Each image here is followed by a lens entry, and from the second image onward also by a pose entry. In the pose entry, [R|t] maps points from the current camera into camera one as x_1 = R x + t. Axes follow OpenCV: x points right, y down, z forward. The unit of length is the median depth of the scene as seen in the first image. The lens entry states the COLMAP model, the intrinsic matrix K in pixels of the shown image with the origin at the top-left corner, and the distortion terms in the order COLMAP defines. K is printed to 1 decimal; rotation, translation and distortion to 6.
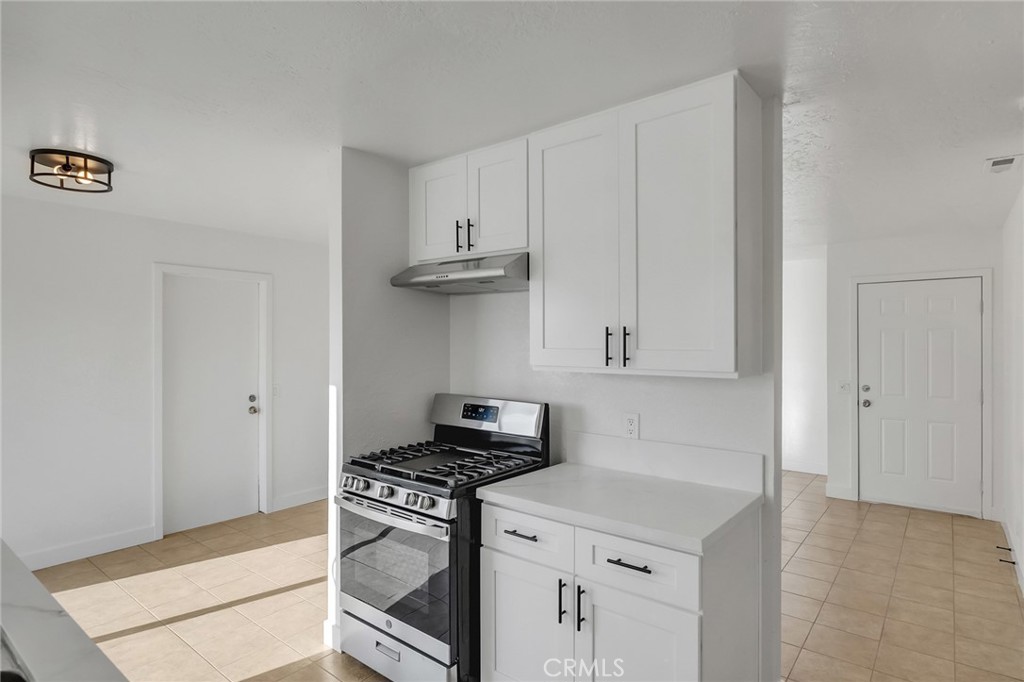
lens RADIAL K [[543.8, 0, 535.6], [0, 543.8, 343.8], [0, 0, 1]] dist [-0.001588, 0.000128]
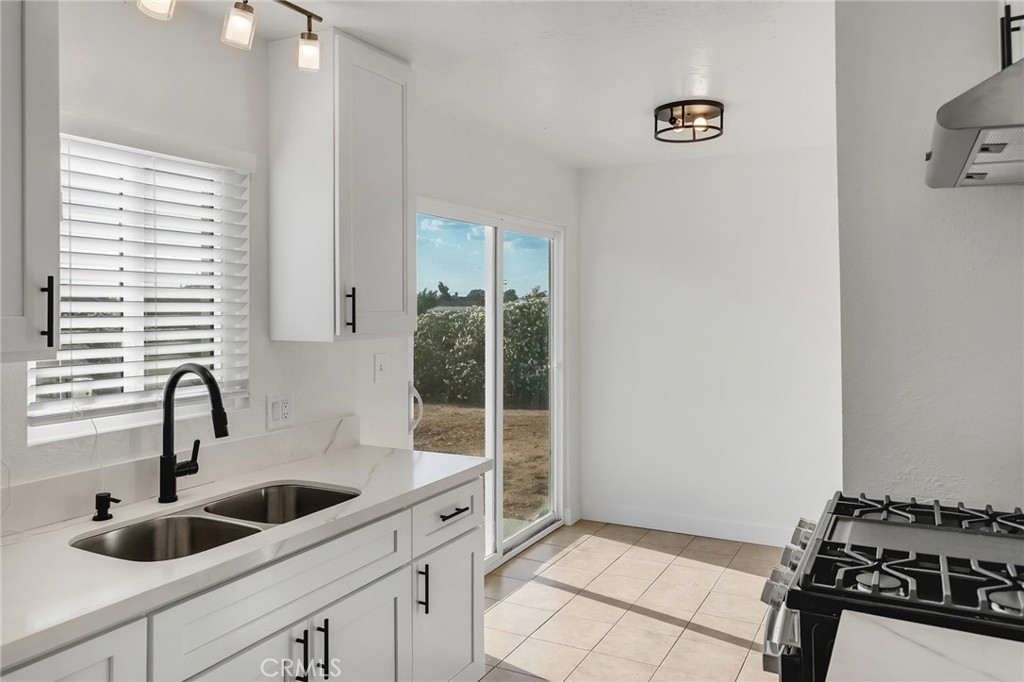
lens RADIAL K [[734.4, 0, 512.0], [0, 734.4, 301.5], [0, 0, 1]] dist [0.033860, -0.052293]
pose [[0.164913, -0.009667, -0.986261, 0.380936], [0.004839, 0.999948, -0.008992, 0.007682], [0.986296, -0.003290, 0.164951, 0.505613]]
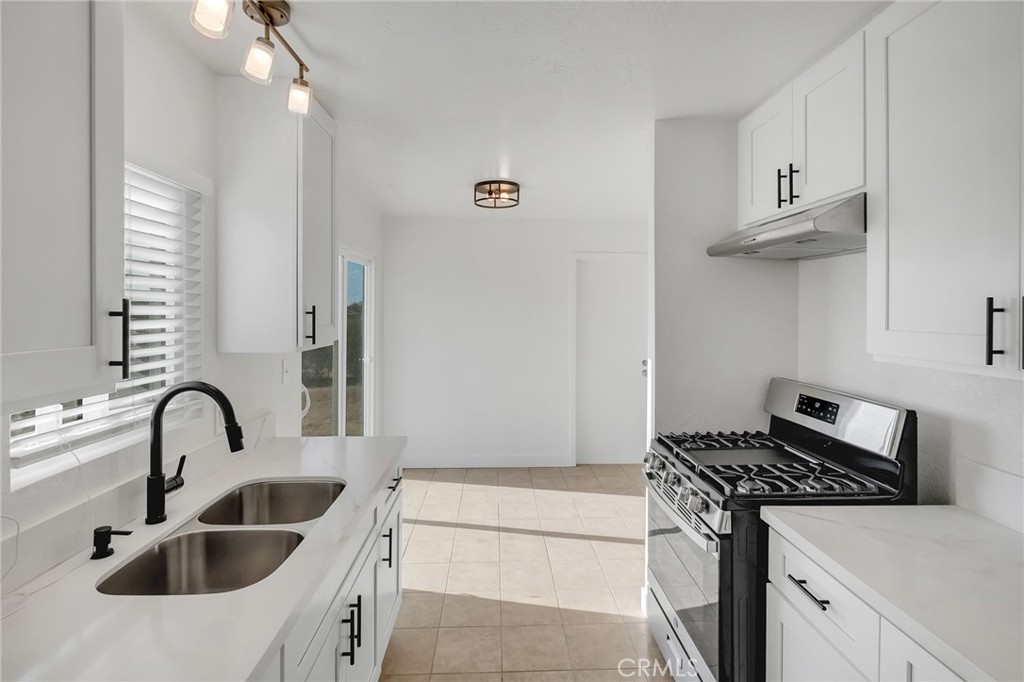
lens RADIAL K [[490.9, 0, 509.0], [0, 490.9, 315.1], [0, 0, 1]] dist [-0.002295, -0.000872]
pose [[0.634553, 0.007561, -0.772842, 0.168744], [-0.002959, 0.999969, 0.007354, -0.011997], [0.772873, -0.002379, 0.634556, 0.219930]]
